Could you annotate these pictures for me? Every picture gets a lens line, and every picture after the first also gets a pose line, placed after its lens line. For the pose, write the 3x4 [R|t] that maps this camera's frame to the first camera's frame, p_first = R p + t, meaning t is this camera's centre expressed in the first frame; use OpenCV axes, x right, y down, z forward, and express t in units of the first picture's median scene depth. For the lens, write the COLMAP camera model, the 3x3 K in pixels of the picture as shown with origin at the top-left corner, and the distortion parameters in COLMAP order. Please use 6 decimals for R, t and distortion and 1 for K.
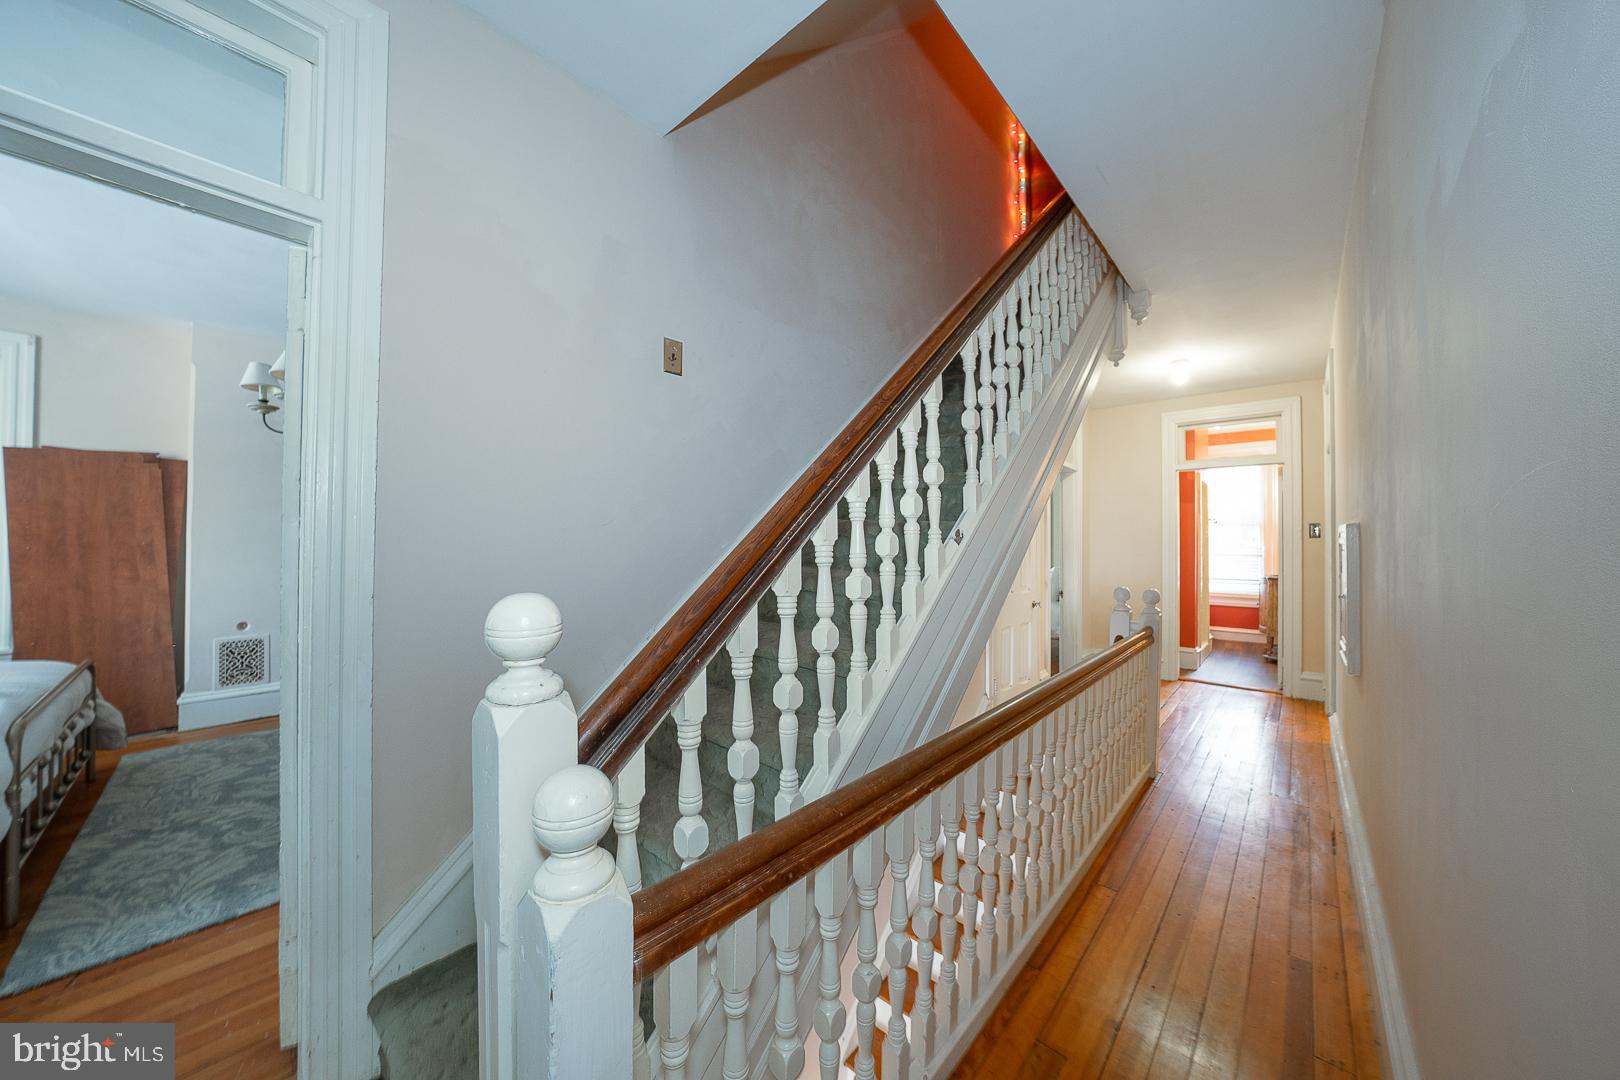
lens RADIAL K [[552.4, 0, 813.3], [0, 552.4, 533.5], [0, 0, 1]] dist [-0.017245, 0.000818]
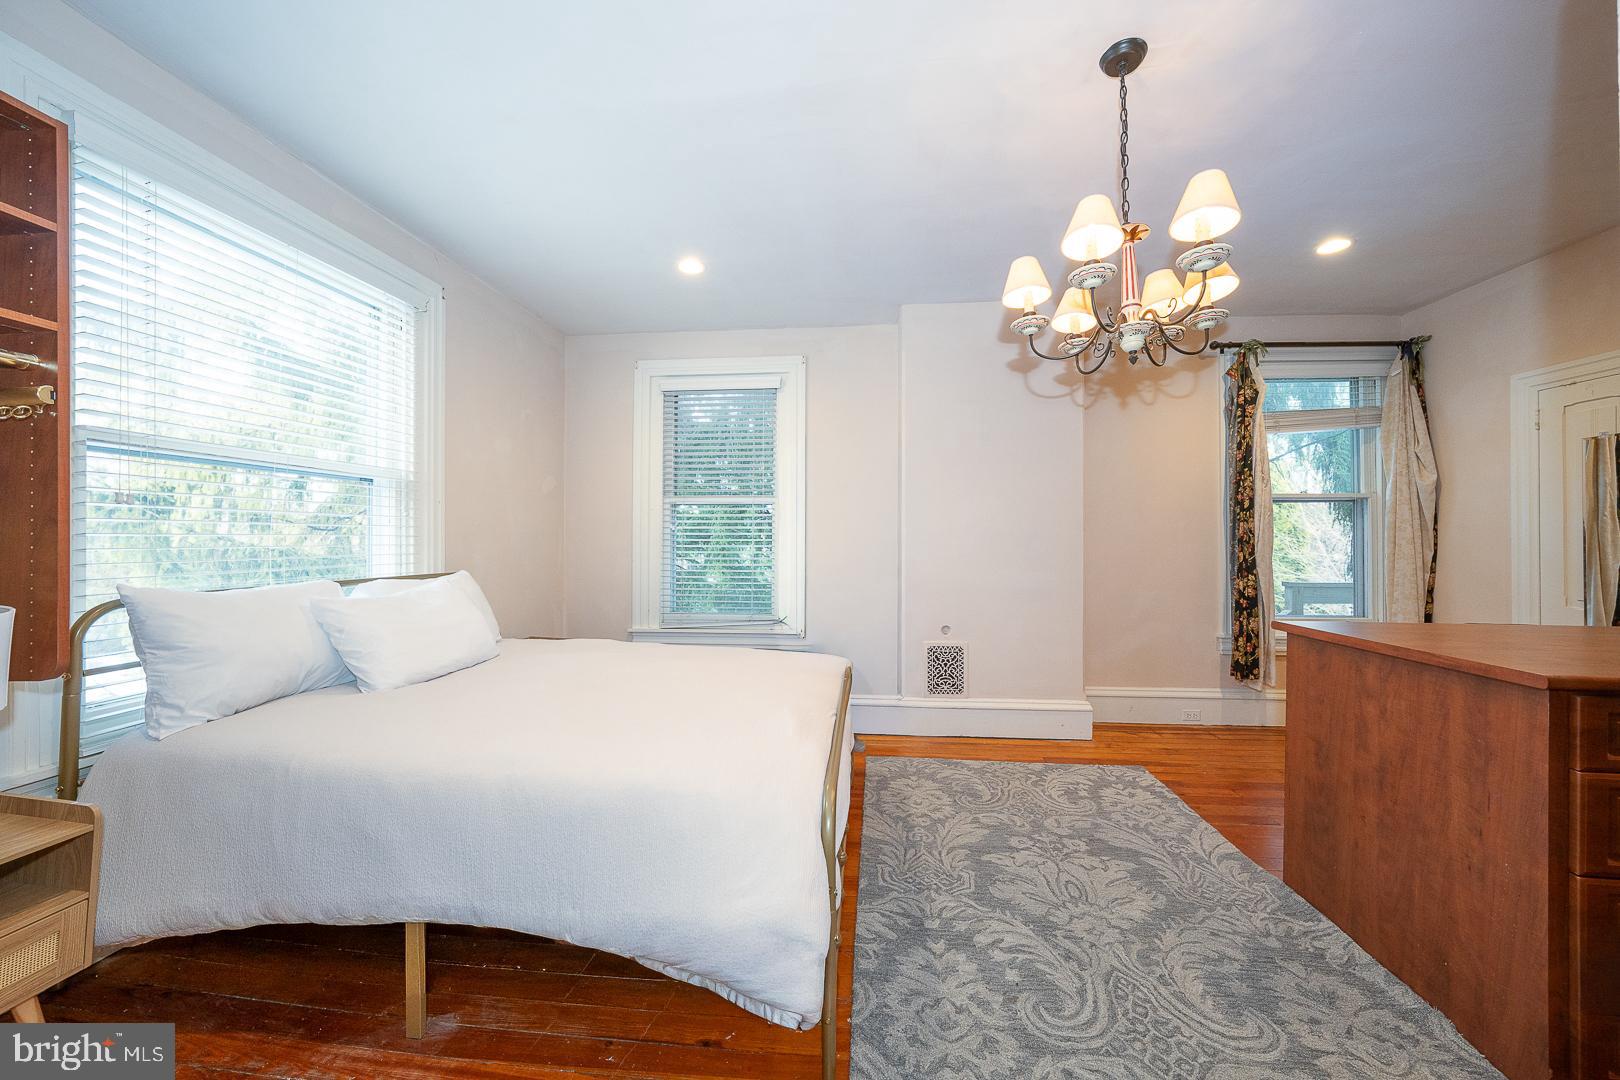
lens RADIAL K [[552.4, 0, 811.9], [0, 552.4, 530.9], [0, 0, 1]] dist [-0.017245, 0.000818]
pose [[0.607541, -0.001302, -0.794287, -0.626286], [0.008459, 0.999953, 0.004830, -0.003623], [0.794243, -0.009653, 0.607523, 0.360715]]
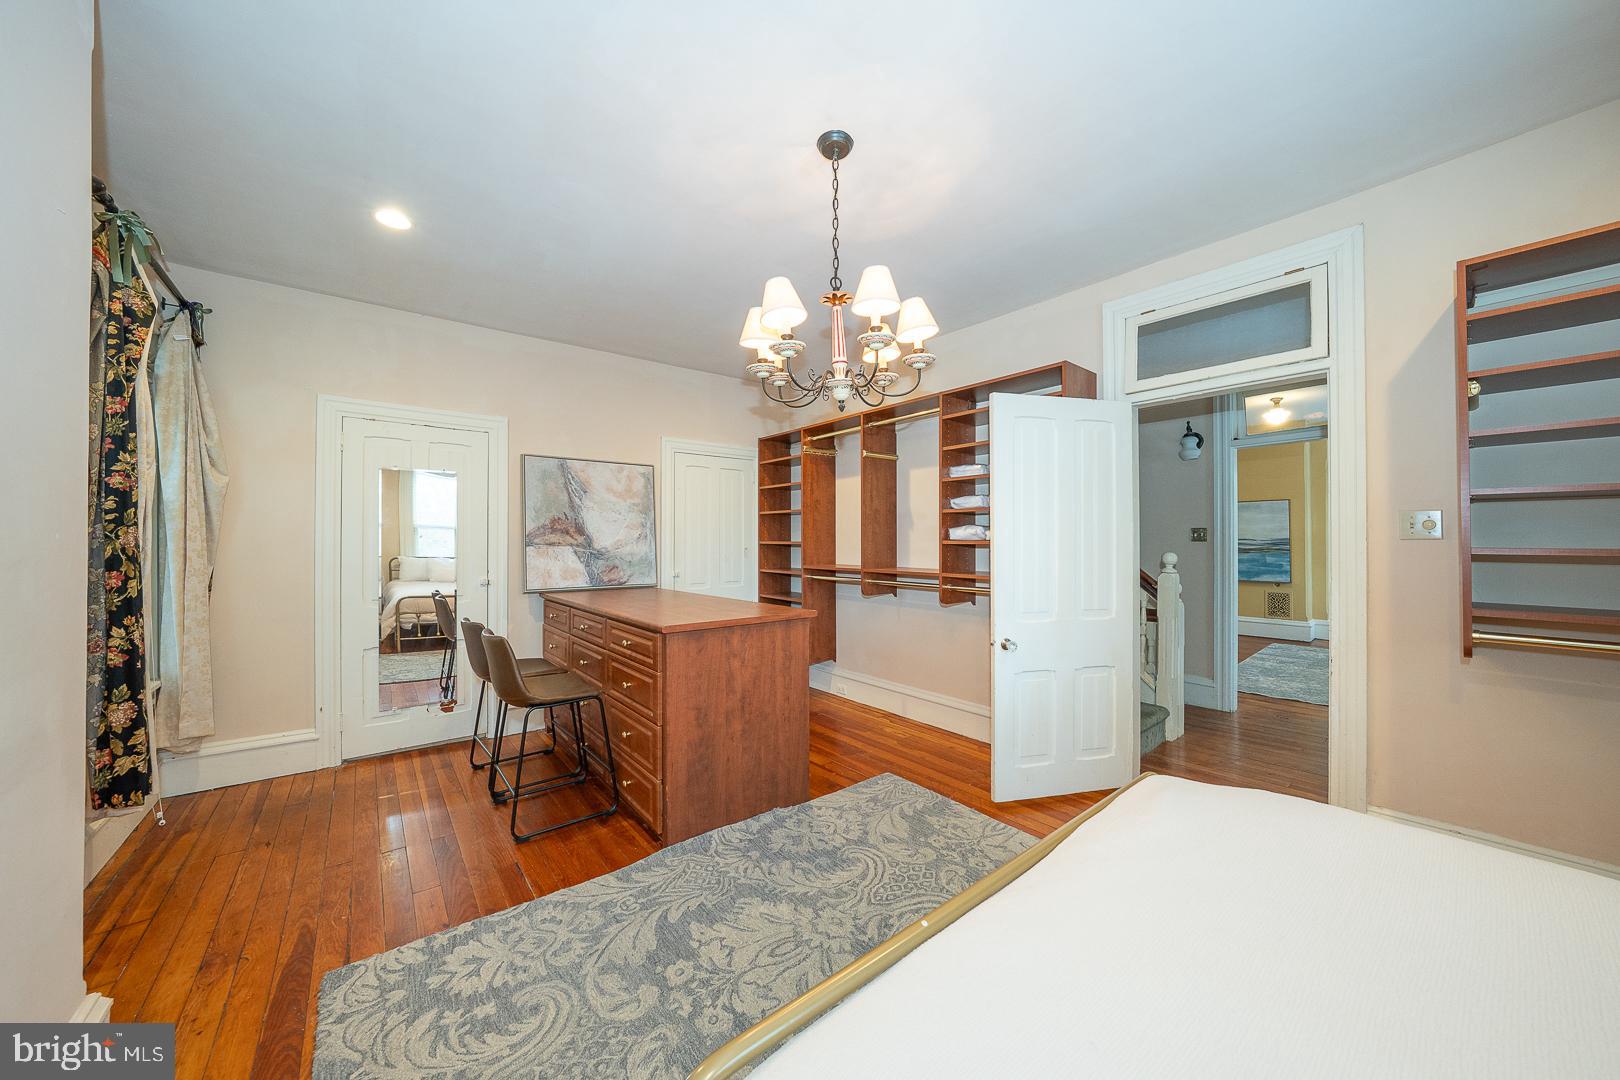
lens RADIAL K [[552.4, 0, 817.8], [0, 552.4, 540.5], [0, 0, 1]] dist [-0.017245, 0.000818]
pose [[0.141284, 0.006167, 0.989950, -1.624807], [-0.019939, 0.999795, -0.003383, -0.006751], [-0.989768, -0.019260, 0.141378, 0.942605]]
